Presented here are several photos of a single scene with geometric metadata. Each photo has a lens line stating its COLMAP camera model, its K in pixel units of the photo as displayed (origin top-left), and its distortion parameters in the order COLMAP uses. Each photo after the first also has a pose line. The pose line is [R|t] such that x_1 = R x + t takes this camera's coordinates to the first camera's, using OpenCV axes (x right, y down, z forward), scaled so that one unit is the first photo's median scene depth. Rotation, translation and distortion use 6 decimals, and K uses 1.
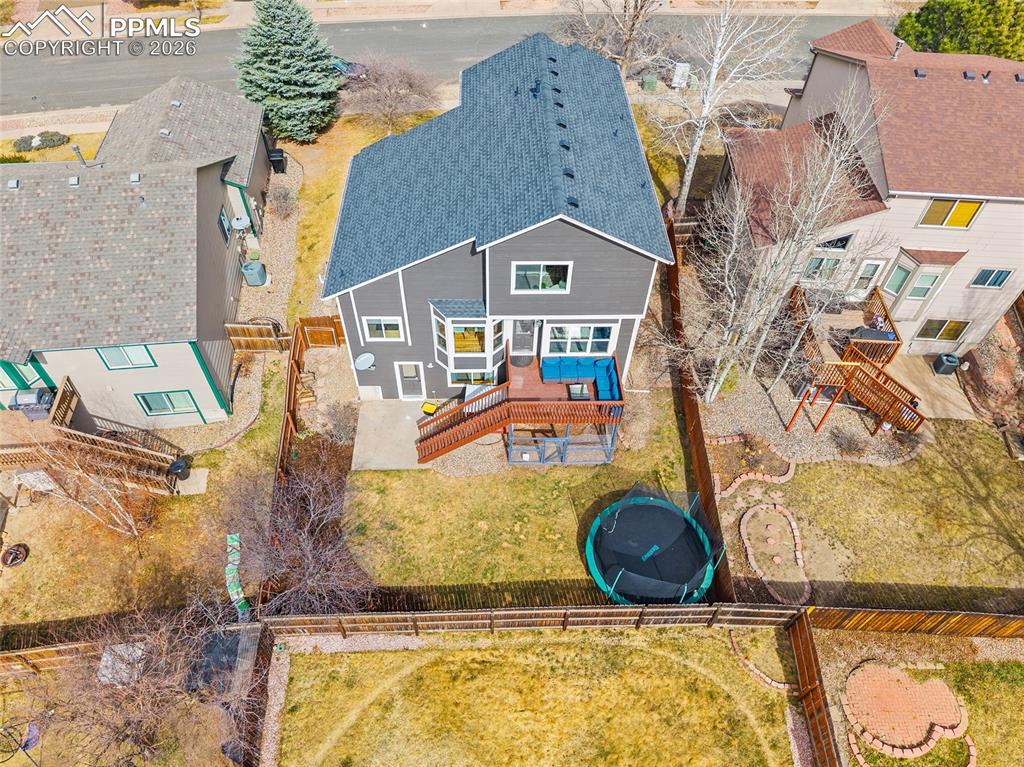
lens RADIAL K [[692.7, 0, 505.5], [0, 692.7, 390.7], [0, 0, 1]] dist [0.040689, -0.036551]
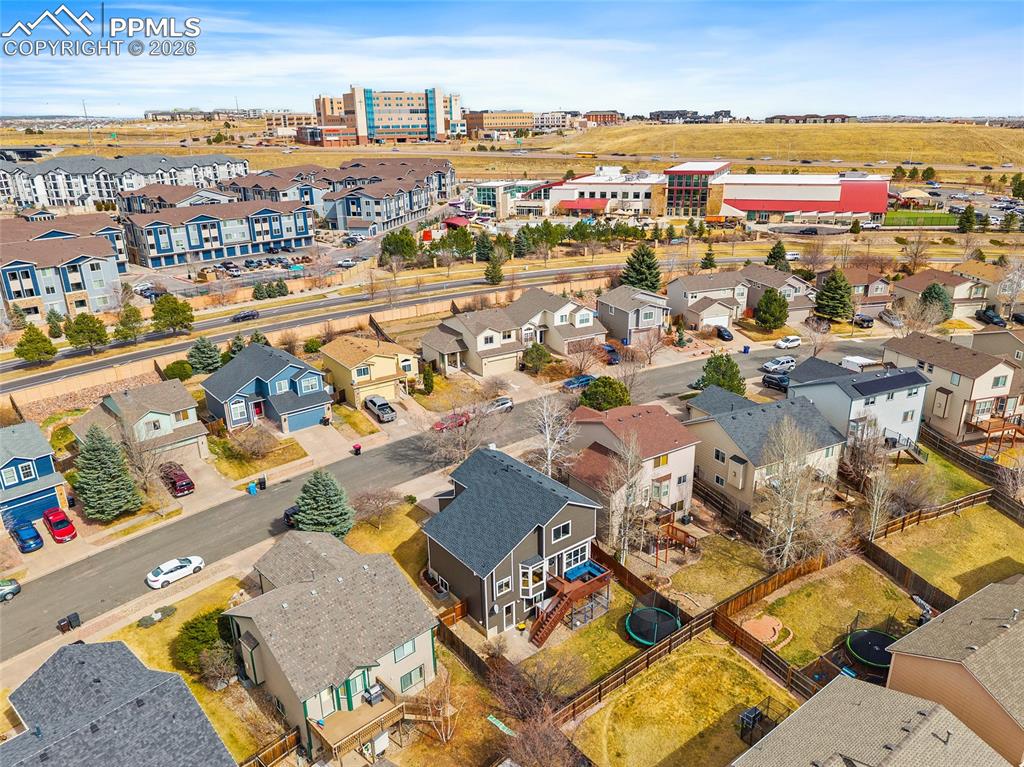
lens RADIAL K [[750.3, 0, 512.0], [0, 750.3, 383.5], [0, 0, 1]] dist [0.075142, -0.116334]
pose [[0.801982, -0.234673, 0.549321, -1.243832], [0.477011, 0.805130, -0.352457, 0.231163], [-0.359563, 0.544697, 0.757641, -1.056235]]
